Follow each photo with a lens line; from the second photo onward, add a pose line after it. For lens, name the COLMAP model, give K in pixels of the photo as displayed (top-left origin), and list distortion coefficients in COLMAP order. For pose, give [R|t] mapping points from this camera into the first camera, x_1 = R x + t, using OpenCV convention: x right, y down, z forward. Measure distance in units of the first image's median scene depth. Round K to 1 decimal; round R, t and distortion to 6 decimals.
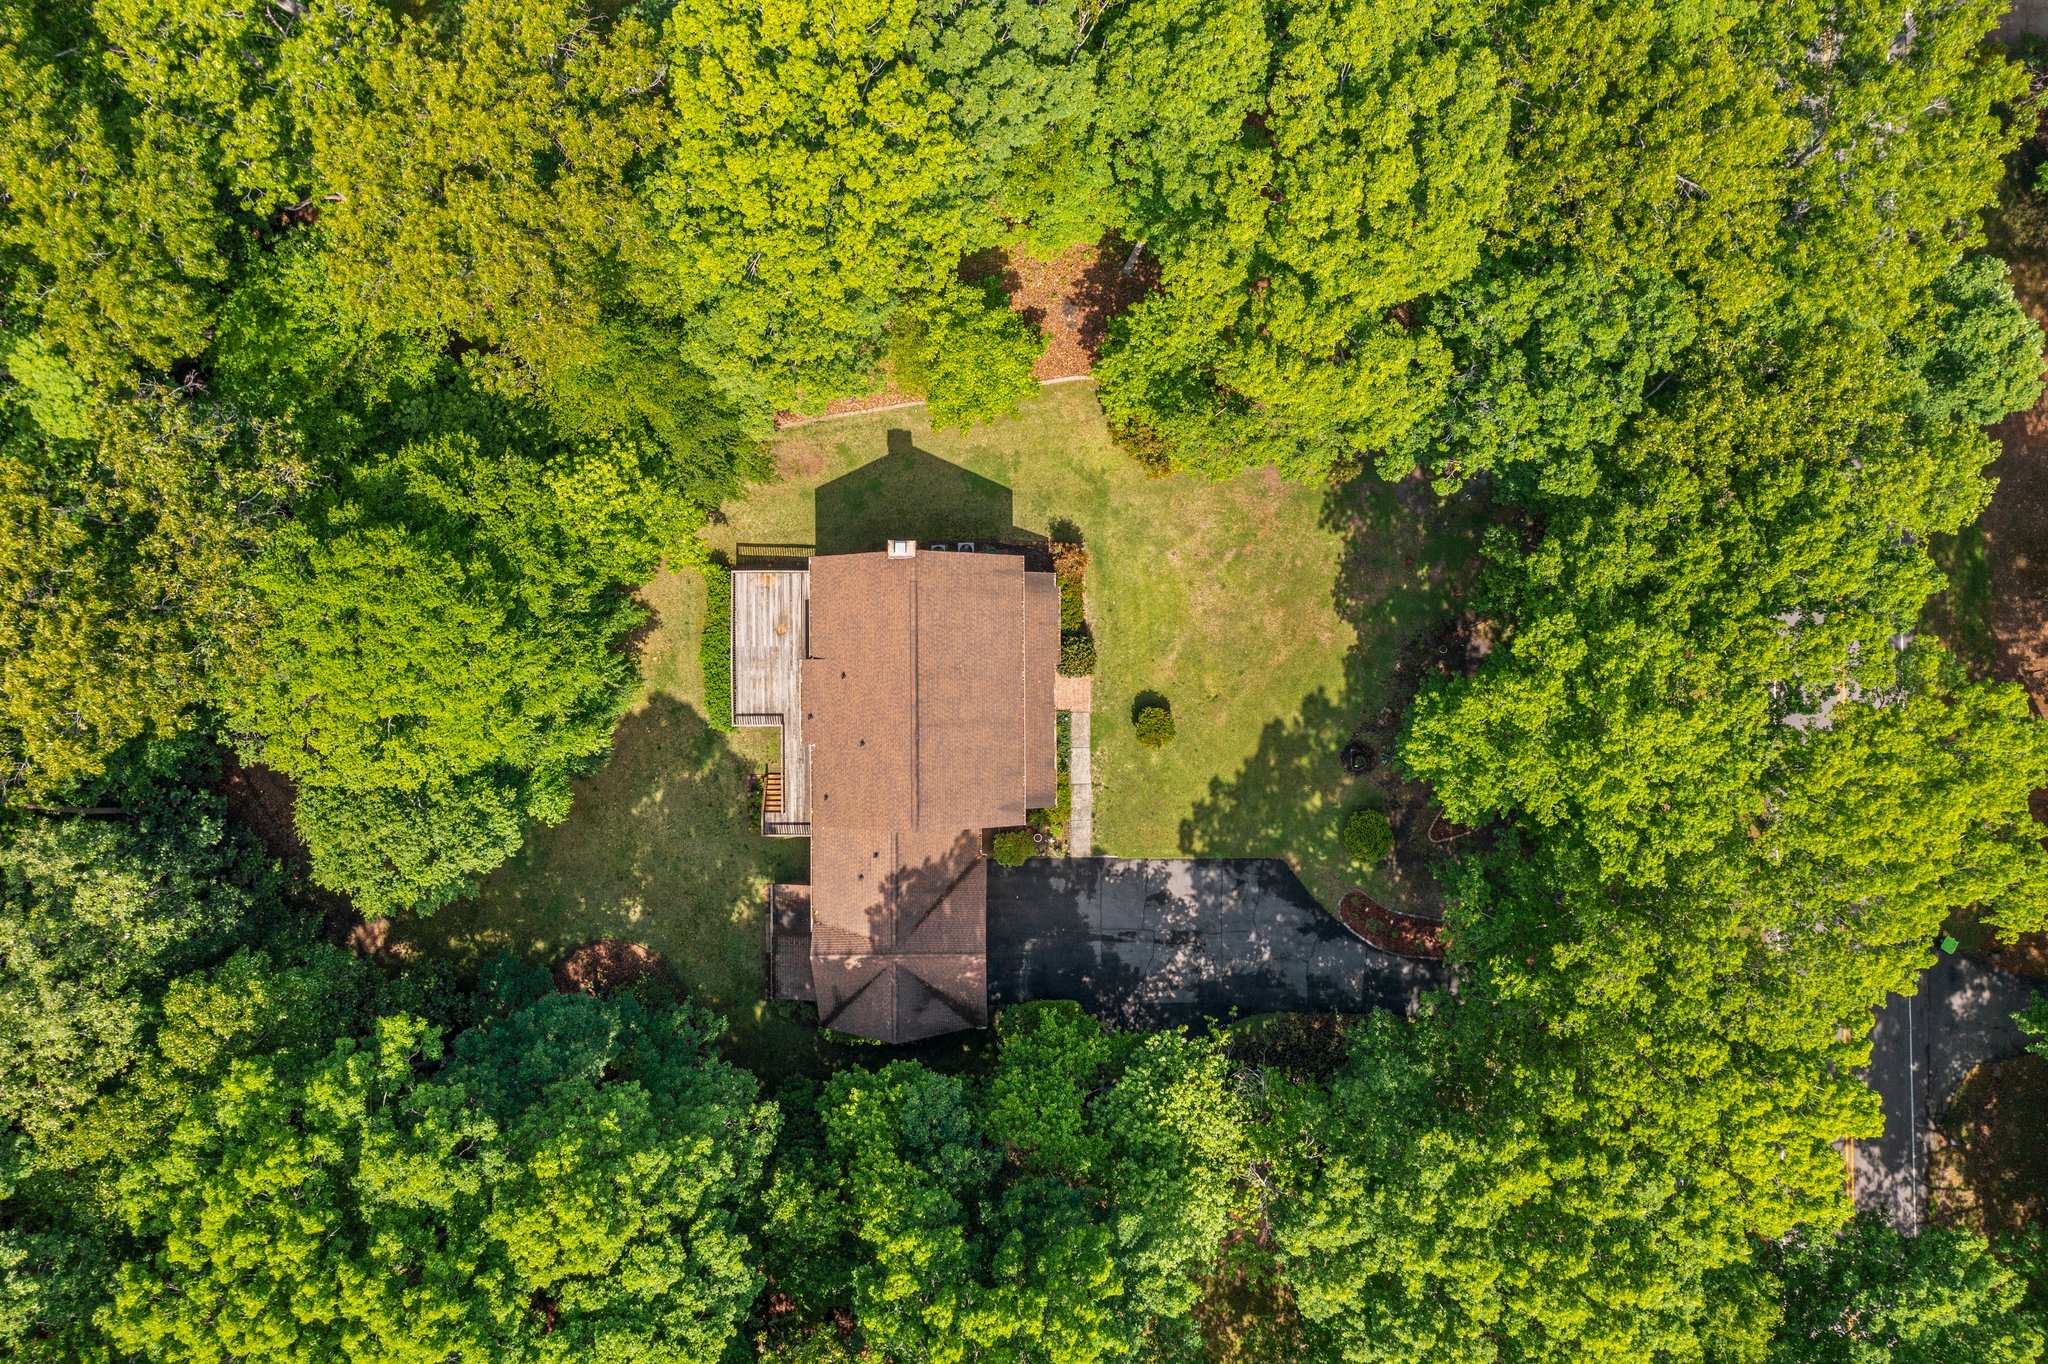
lens RADIAL K [[1653.2, 0, 1024.0], [0, 1653.2, 716.7], [0, 0, 1]] dist [0.001361, -0.001864]
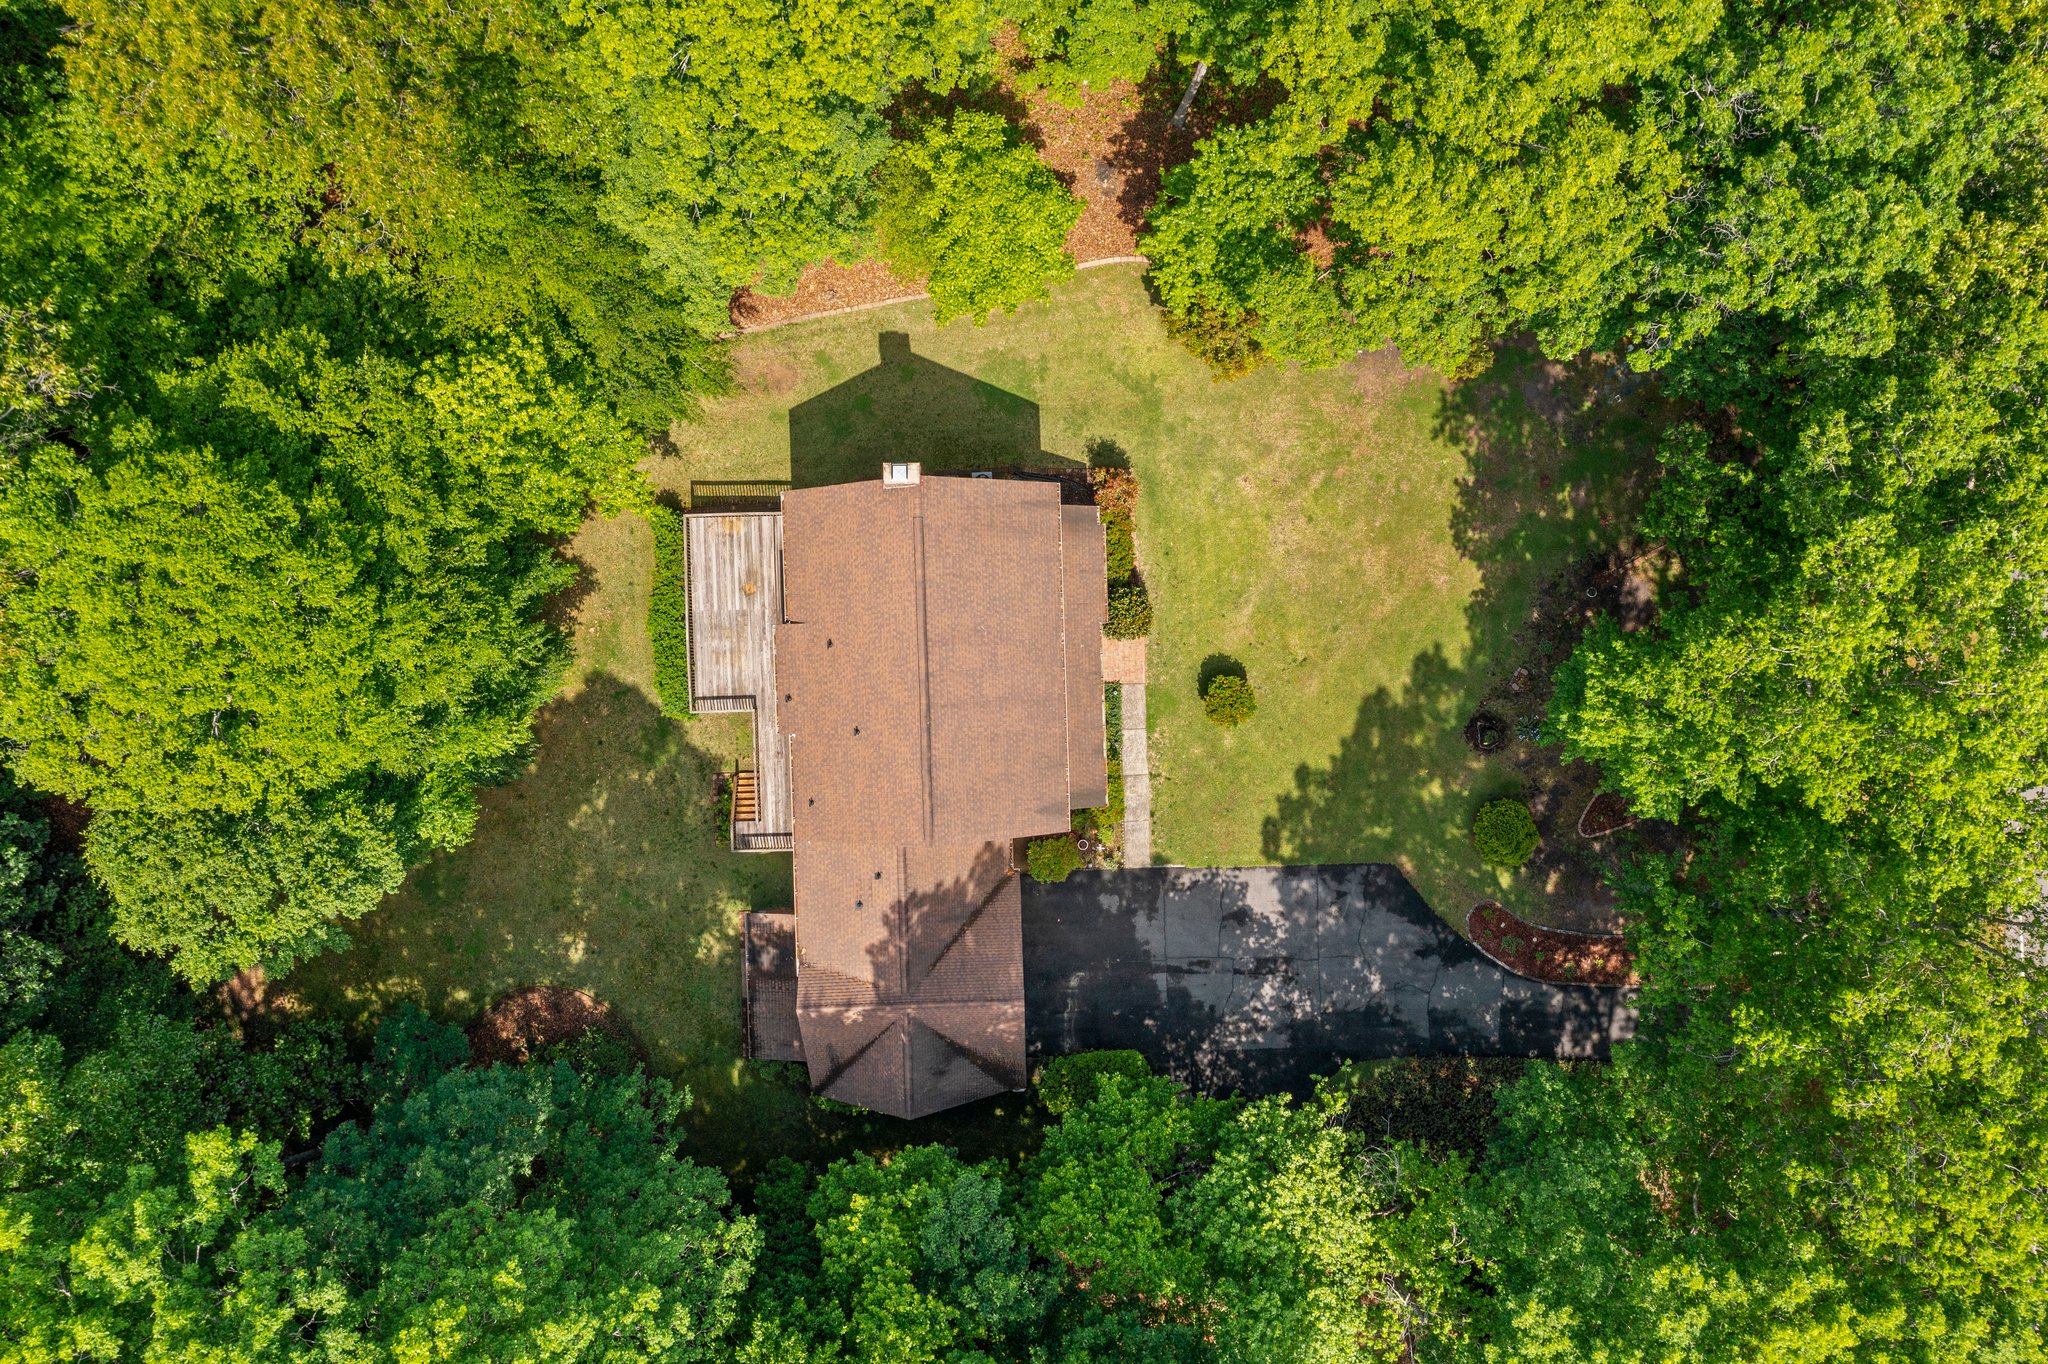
lens RADIAL K [[1642.0, 0, 1034.8], [0, 1642.0, 685.2], [0, 0, 1]] dist [-0.006160, -0.006450]
pose [[0.999629, -0.026051, 0.007938, -0.021223], [0.026100, 0.999640, -0.006187, 0.001686], [-0.007774, 0.006392, 0.999949, 0.245346]]
